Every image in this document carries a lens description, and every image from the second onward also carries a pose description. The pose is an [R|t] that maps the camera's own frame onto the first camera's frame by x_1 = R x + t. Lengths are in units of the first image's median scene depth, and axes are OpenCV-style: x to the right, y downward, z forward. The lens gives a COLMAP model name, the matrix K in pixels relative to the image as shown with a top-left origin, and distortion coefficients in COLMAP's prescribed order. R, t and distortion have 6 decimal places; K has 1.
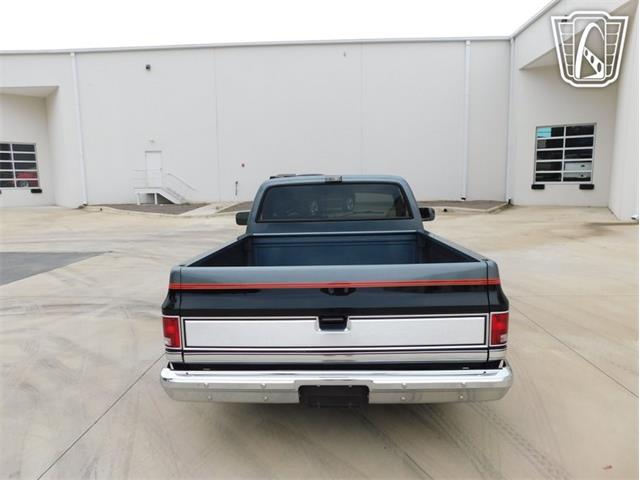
lens RADIAL K [[417.6, 0, 318.0], [0, 417.6, 236.7], [0, 0, 1]] dist [-0.070921, 0.051514]
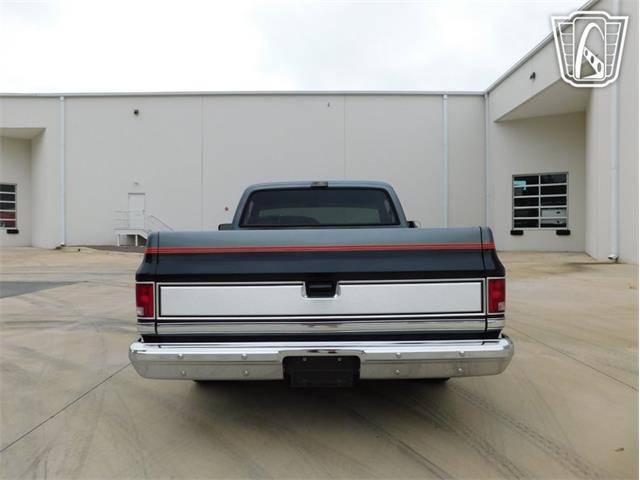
lens RADIAL K [[417.6, 0, 318.0], [0, 417.6, 236.7], [0, 0, 1]] dist [-0.070921, 0.051514]
pose [[0.999074, 0.012237, 0.041251, -0.005331], [-0.007018, 0.992213, -0.124356, 0.104731], [-0.042452, 0.123951, 0.991380, 0.030163]]
